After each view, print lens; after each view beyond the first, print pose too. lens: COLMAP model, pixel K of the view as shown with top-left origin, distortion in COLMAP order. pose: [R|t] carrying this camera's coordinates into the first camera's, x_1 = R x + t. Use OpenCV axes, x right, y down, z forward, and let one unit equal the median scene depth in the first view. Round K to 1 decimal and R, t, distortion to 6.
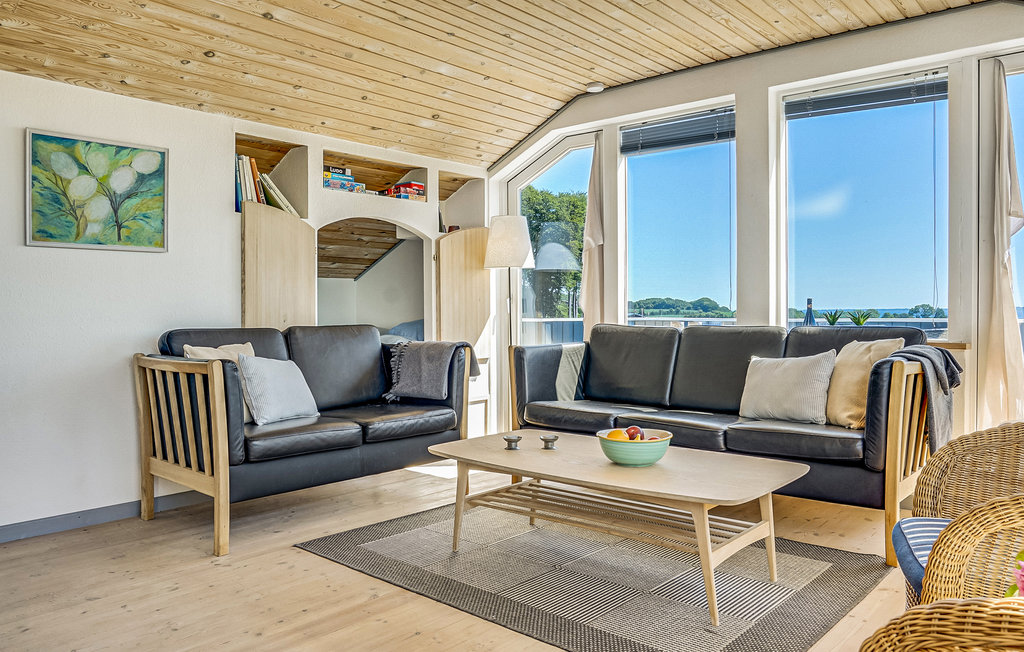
lens RADIAL K [[743.1, 0, 513.5], [0, 743.1, 323.2], [0, 0, 1]] dist [-0.039705, 0.011268]
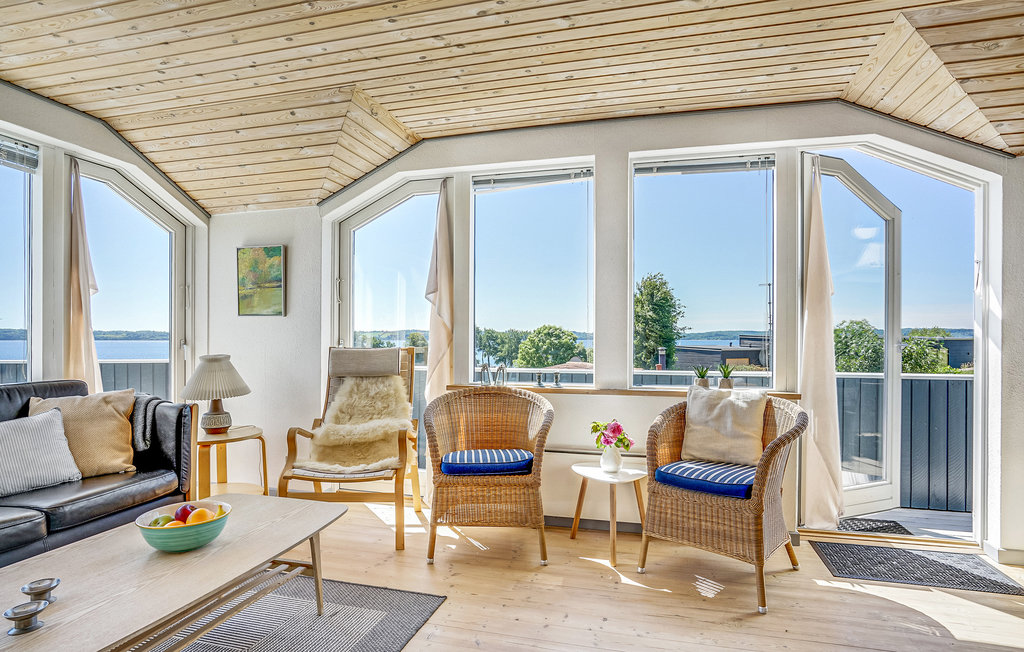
lens RADIAL K [[551.3, 0, 510.3], [0, 551.3, 339.2], [0, 0, 1]] dist [-0.004784, -0.000310]
pose [[-0.437277, 0.006392, 0.899304, -0.465830], [0.017517, 0.999846, 0.001411, -0.042600], [-0.899156, 0.016370, -0.437321, 0.700603]]
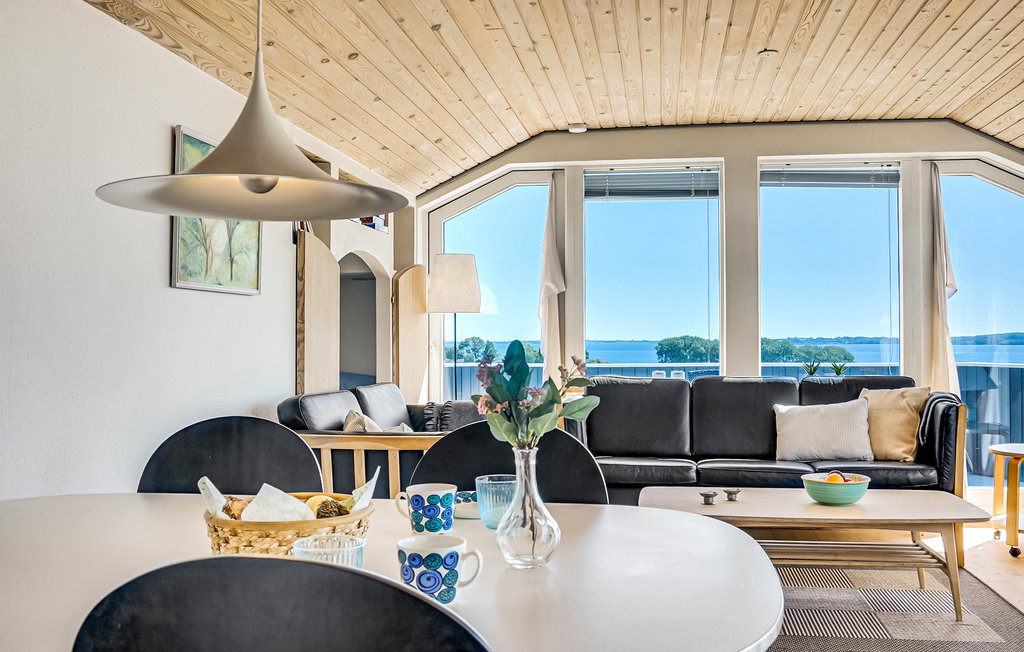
lens RADIAL K [[929.4, 0, 512.7], [0, 929.4, 331.0], [0, 0, 1]] dist [-0.049715, 0.000000]
pose [[0.847683, 0.007211, 0.530453, -0.750061], [0.009116, 0.999562, -0.028156, -0.029541], [-0.530424, 0.028703, 0.847246, 0.044848]]
